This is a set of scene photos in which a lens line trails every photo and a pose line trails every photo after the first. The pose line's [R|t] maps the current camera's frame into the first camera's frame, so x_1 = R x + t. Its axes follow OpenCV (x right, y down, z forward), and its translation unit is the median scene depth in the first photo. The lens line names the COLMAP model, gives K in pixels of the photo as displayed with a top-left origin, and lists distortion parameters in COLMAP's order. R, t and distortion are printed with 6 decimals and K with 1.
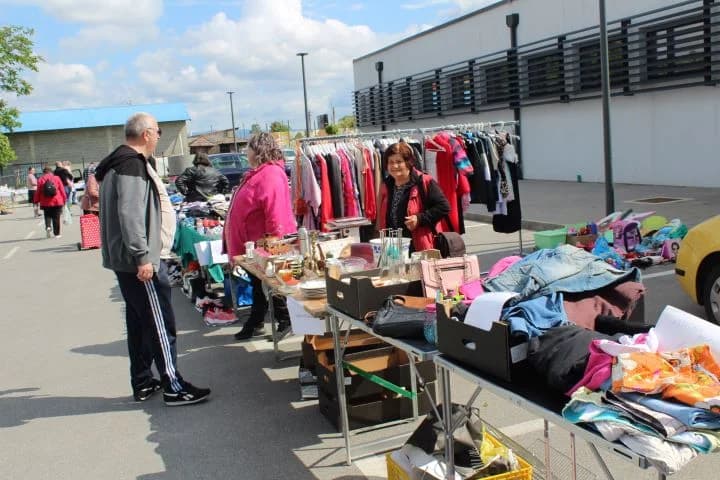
lens RADIAL K [[831.1, 0, 360.0], [0, 831.1, 240.0], [0, 0, 1]] dist [-0.000679, 0.010678]
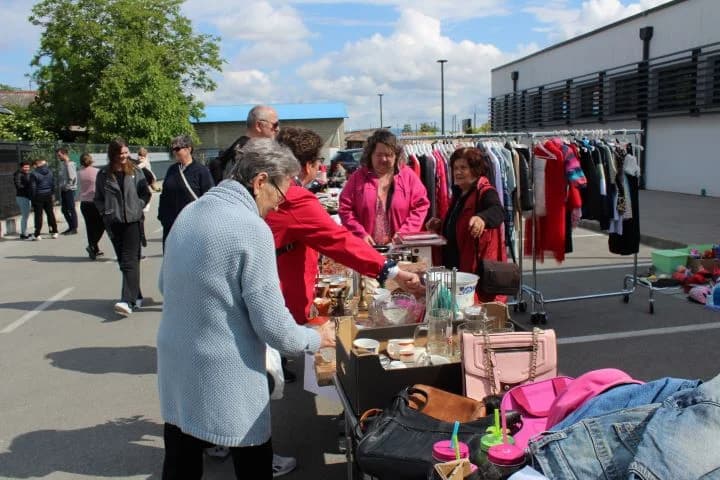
lens RADIAL K [[694.5, 0, 360.0], [0, 694.5, 240.0], [0, 0, 1]] dist [-0.092523, 0.107279]
pose [[0.978252, 0.075656, -0.193131, 0.026248], [-0.070831, 0.996982, 0.031775, -0.016378], [0.194952, -0.017404, 0.980658, 0.131537]]
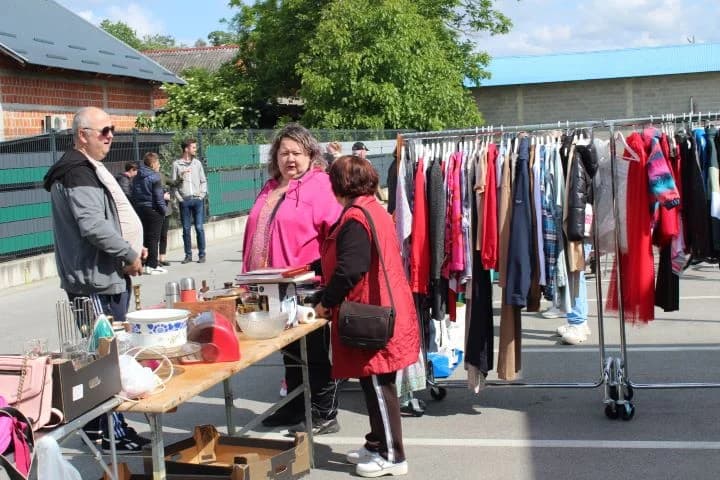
lens RADIAL K [[1271.8, 0, 360.0], [0, 1271.8, 240.0], [0, 0, 1]] dist [-0.010320, -0.281762]
pose [[0.815606, 0.082957, -0.572629, 0.256589], [-0.083623, 0.996179, 0.025212, -0.033230], [0.572532, 0.027322, 0.819427, 0.098696]]
